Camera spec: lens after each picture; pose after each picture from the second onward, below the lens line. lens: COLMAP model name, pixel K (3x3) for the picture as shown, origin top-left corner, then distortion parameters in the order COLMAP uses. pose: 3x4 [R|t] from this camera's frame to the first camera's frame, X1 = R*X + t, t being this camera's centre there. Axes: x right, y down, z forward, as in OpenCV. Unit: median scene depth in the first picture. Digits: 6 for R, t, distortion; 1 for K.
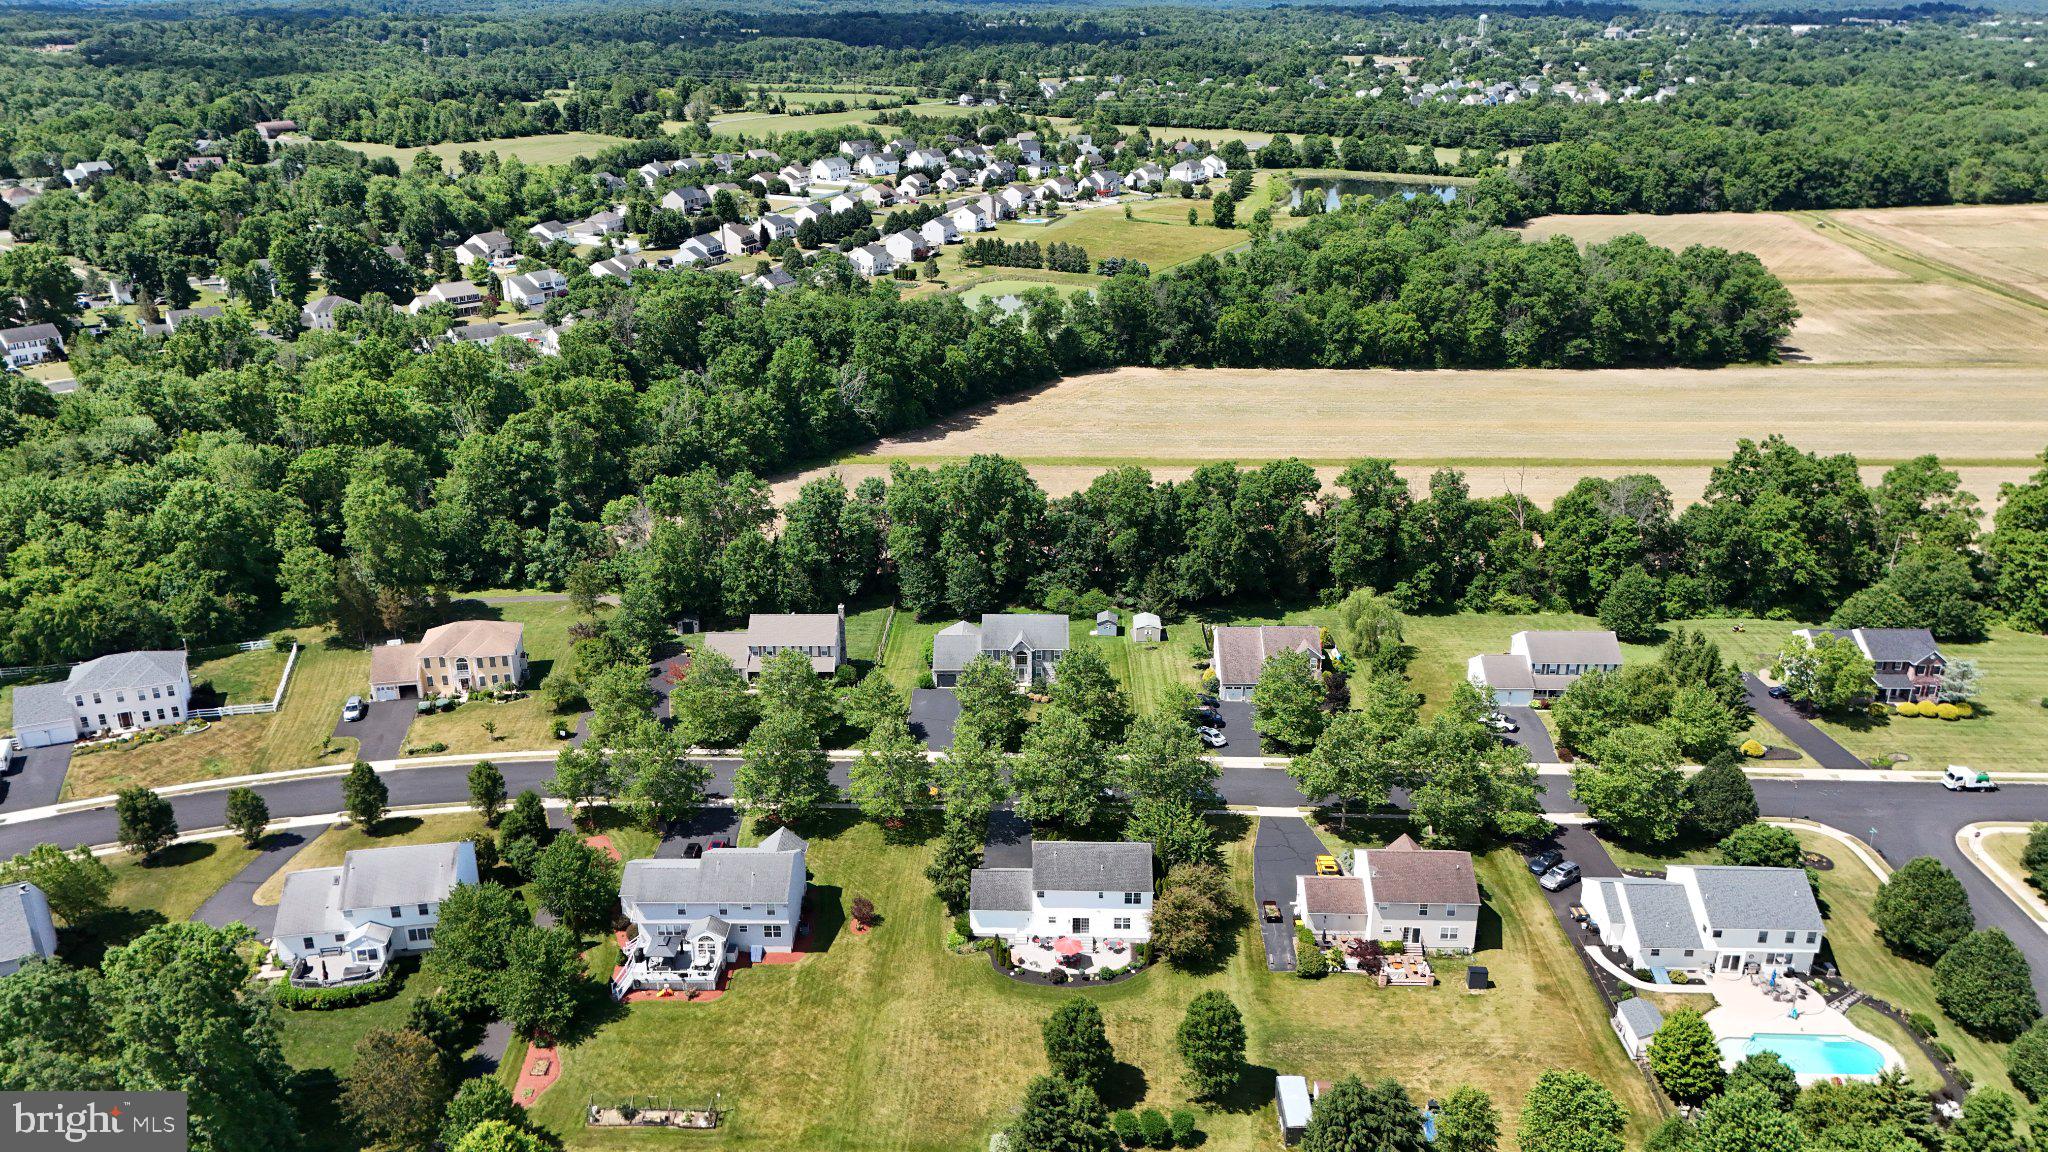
lens RADIAL K [[1518.9, 0, 1024.0], [0, 1518.9, 576.0], [0, 0, 1]] dist [0.058524, -0.004409]
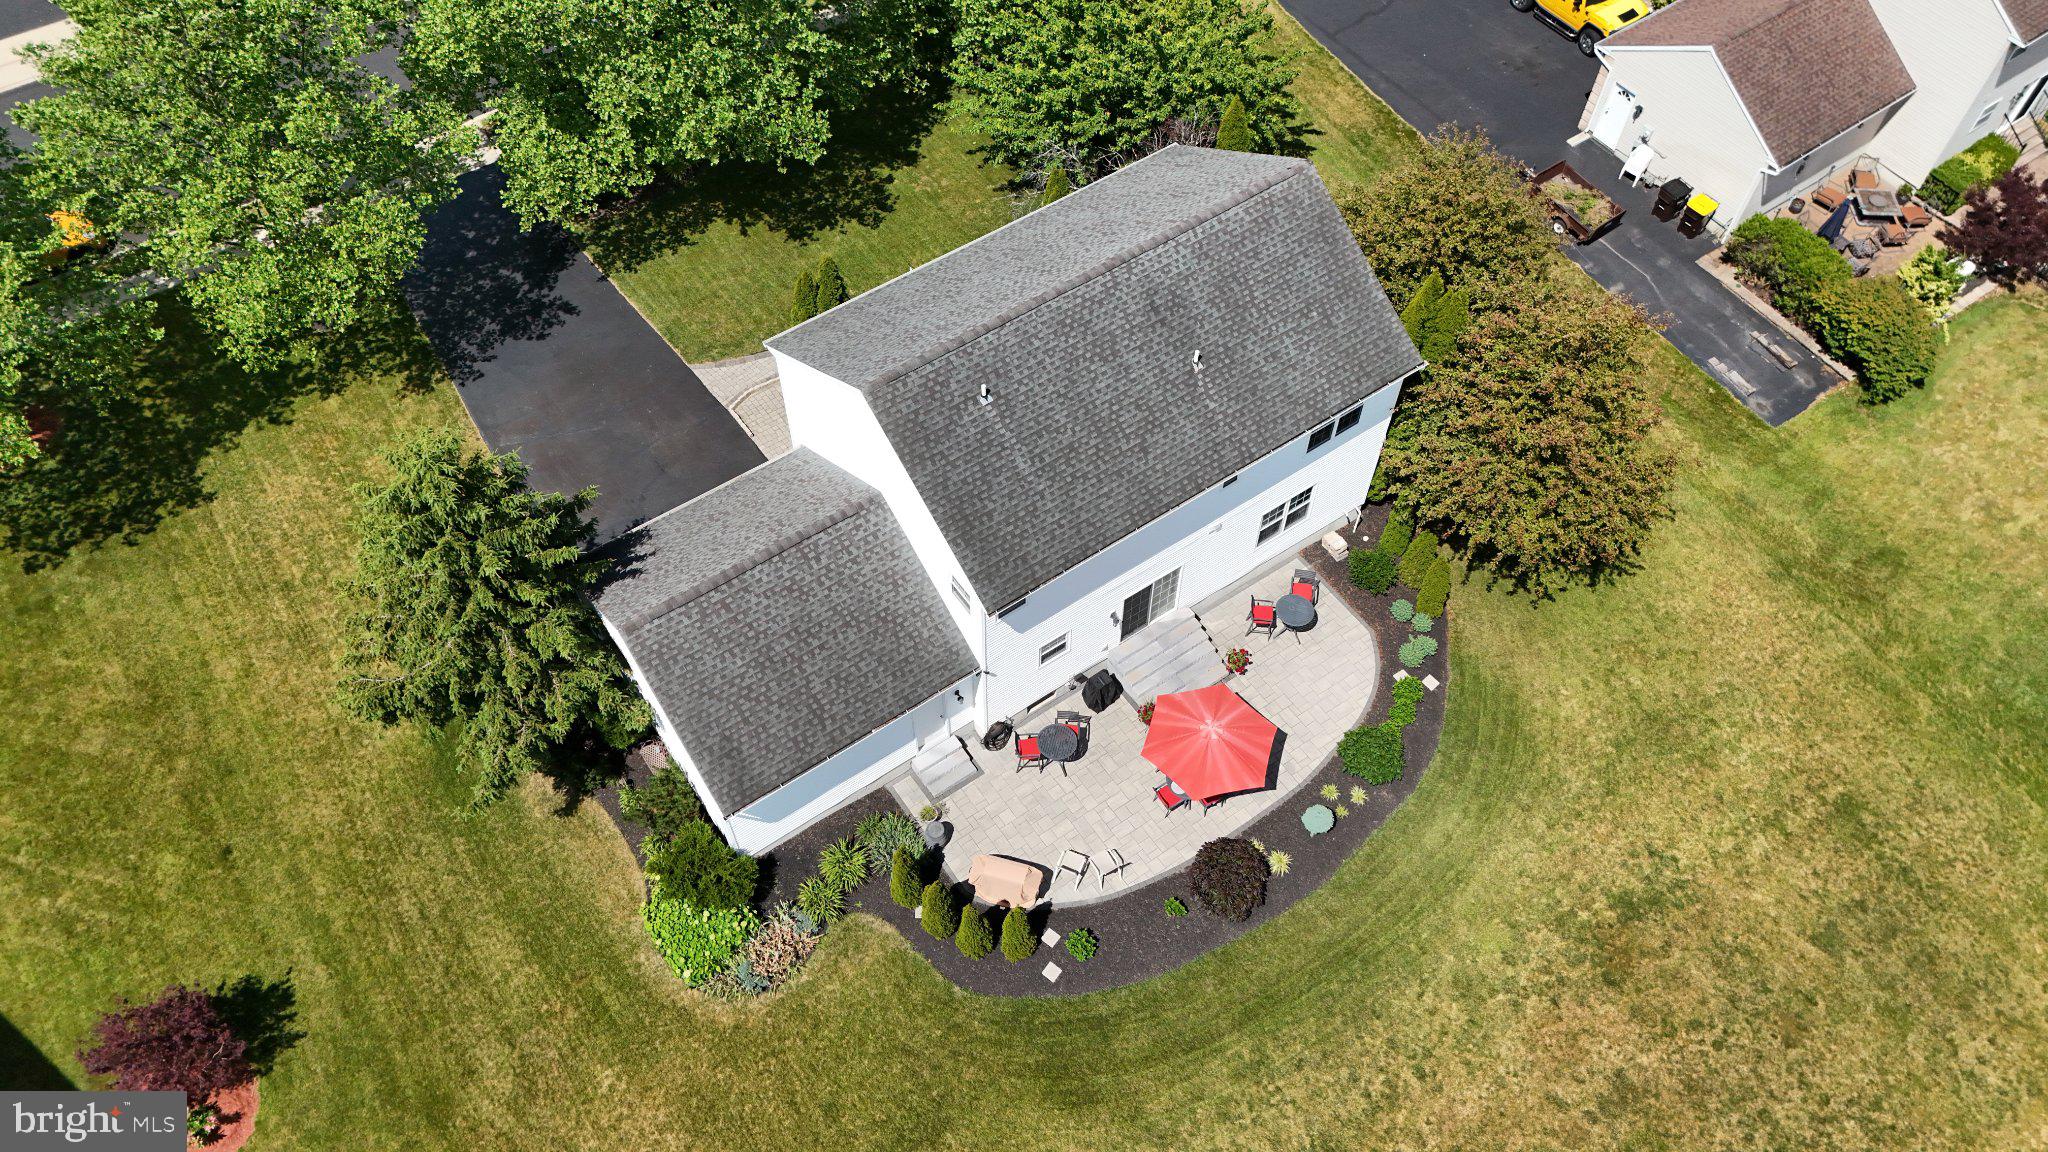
lens RADIAL K [[1518.9, 0, 1024.0], [0, 1518.9, 576.0], [0, 0, 1]] dist [0.058524, -0.004409]
pose [[0.805625, -0.485689, 0.339226, -0.056761], [0.211189, 0.770434, 0.601523, 0.079479], [-0.553505, -0.412961, 0.723253, 0.841662]]
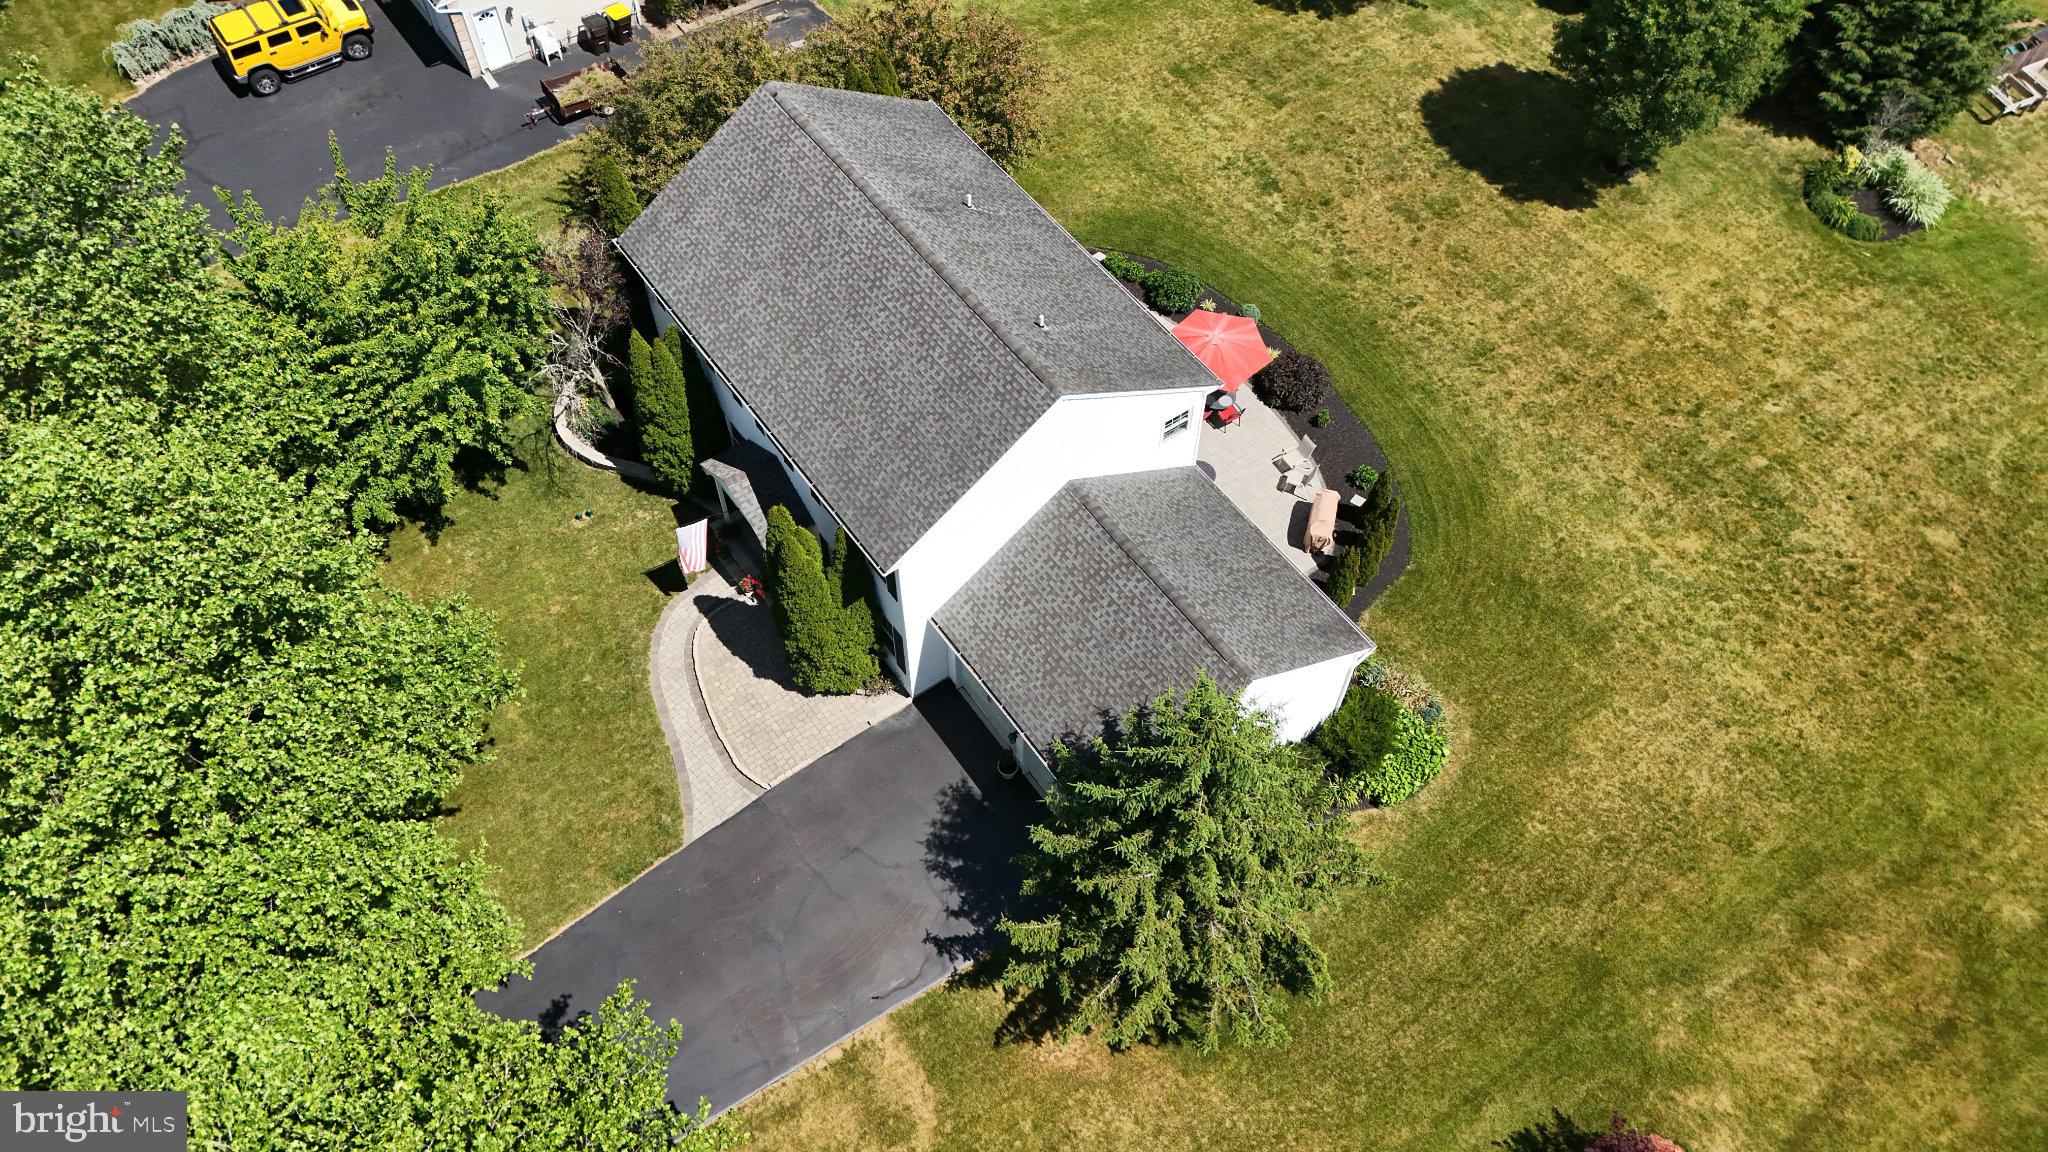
lens RADIAL K [[1518.9, 0, 1024.0], [0, 1518.9, 576.0], [0, 0, 1]] dist [0.058524, -0.004409]
pose [[-0.598719, -0.659932, 0.453900, -0.098663], [0.284201, 0.354786, 0.890706, 0.004261], [-0.748843, 0.662281, -0.024863, 1.034698]]
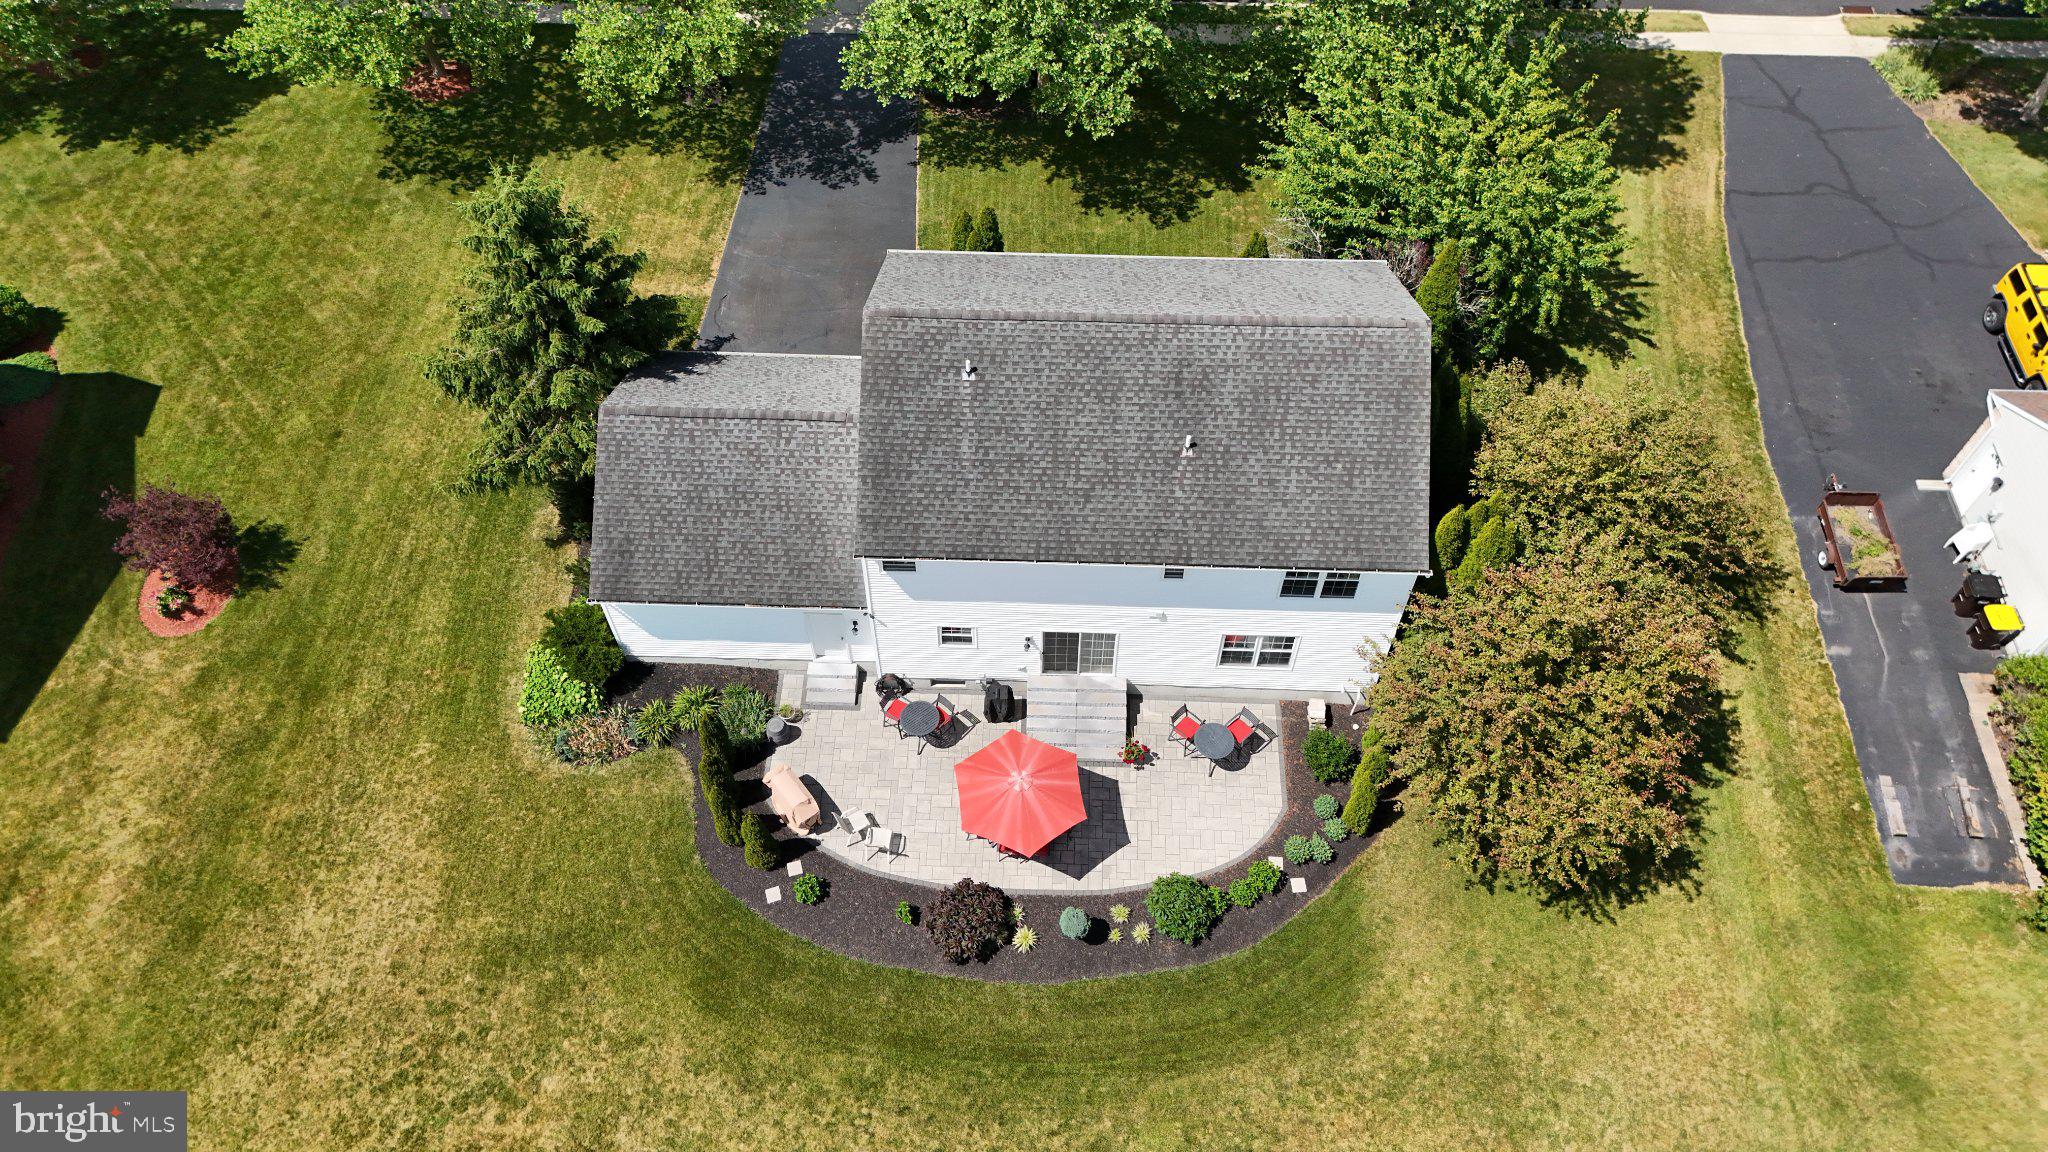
lens RADIAL K [[1518.9, 0, 1024.0], [0, 1518.9, 576.0], [0, 0, 1]] dist [0.058524, -0.004409]
pose [[0.999956, 0.009334, -0.001028, 0.029039], [-0.007164, 0.829036, 0.559149, 0.088982], [0.006071, -0.559117, 0.829067, 0.813102]]
